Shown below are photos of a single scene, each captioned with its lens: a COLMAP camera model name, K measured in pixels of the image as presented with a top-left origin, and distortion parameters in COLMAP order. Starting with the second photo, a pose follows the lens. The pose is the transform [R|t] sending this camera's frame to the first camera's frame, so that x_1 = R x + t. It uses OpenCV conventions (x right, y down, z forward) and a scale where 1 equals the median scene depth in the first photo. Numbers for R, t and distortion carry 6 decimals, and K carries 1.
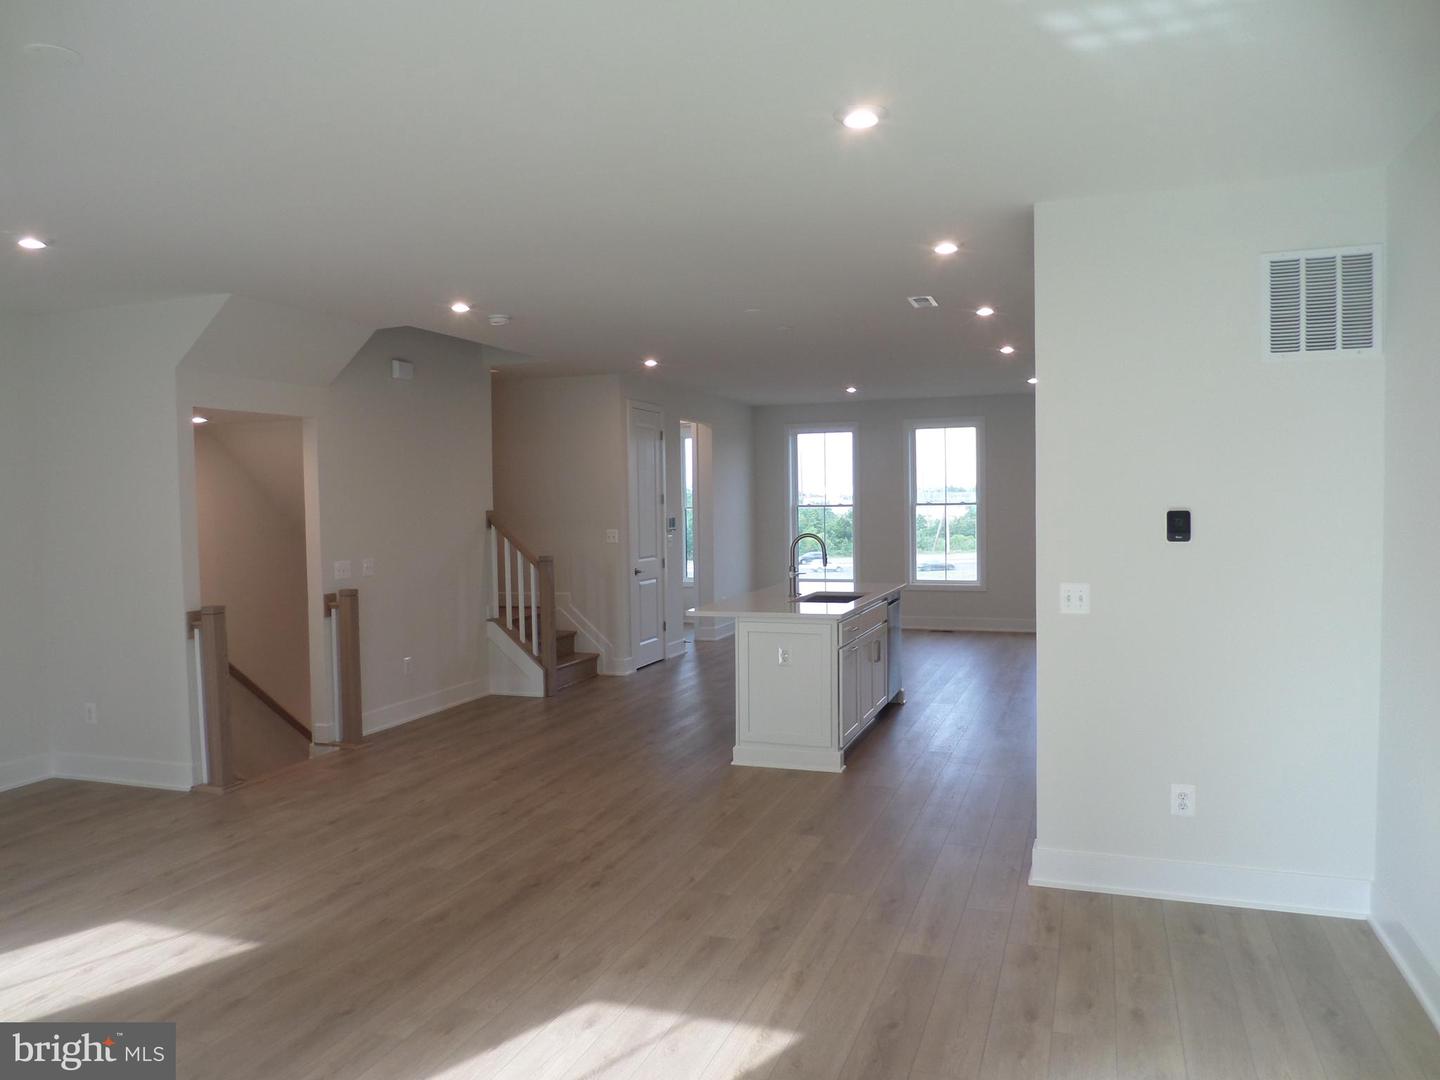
lens RADIAL K [[1087.4, 0, 720.0], [0, 1087.4, 540.0], [0, 0, 1]] dist [-0.005554, -0.028363]
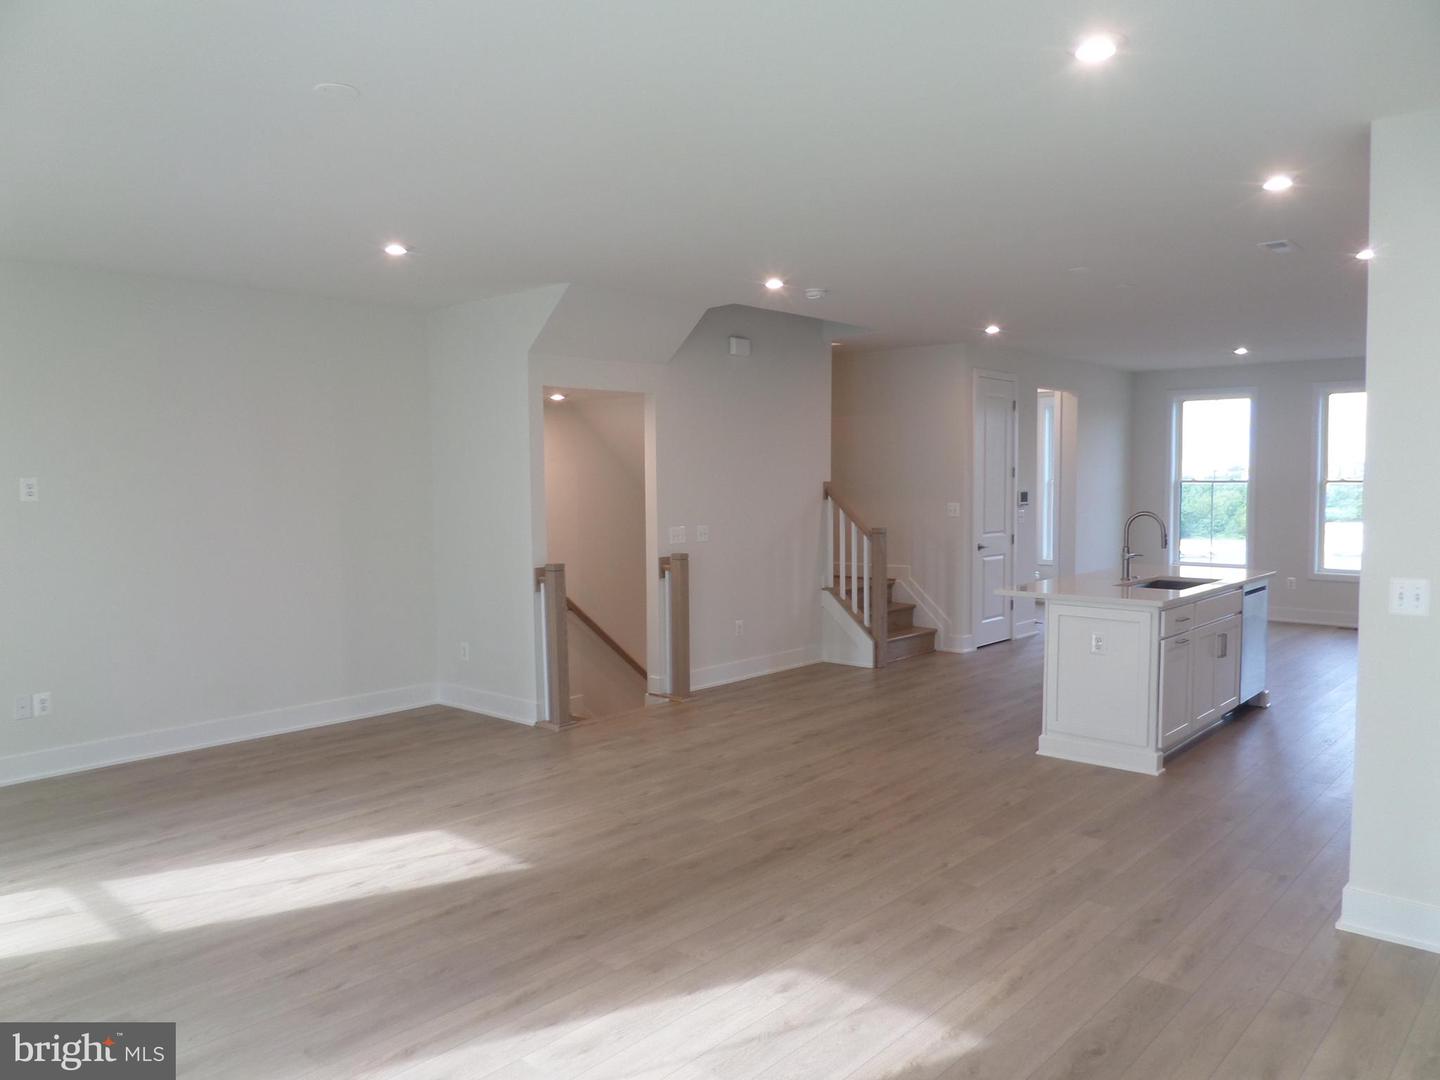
lens RADIAL K [[1087.4, 0, 720.0], [0, 1087.4, 540.0], [0, 0, 1]] dist [-0.005554, -0.028363]
pose [[0.922276, 0.033119, -0.385111, 0.117562], [-0.022996, 0.999259, 0.030862, -0.002159], [0.385848, -0.019607, 0.922354, 0.027111]]
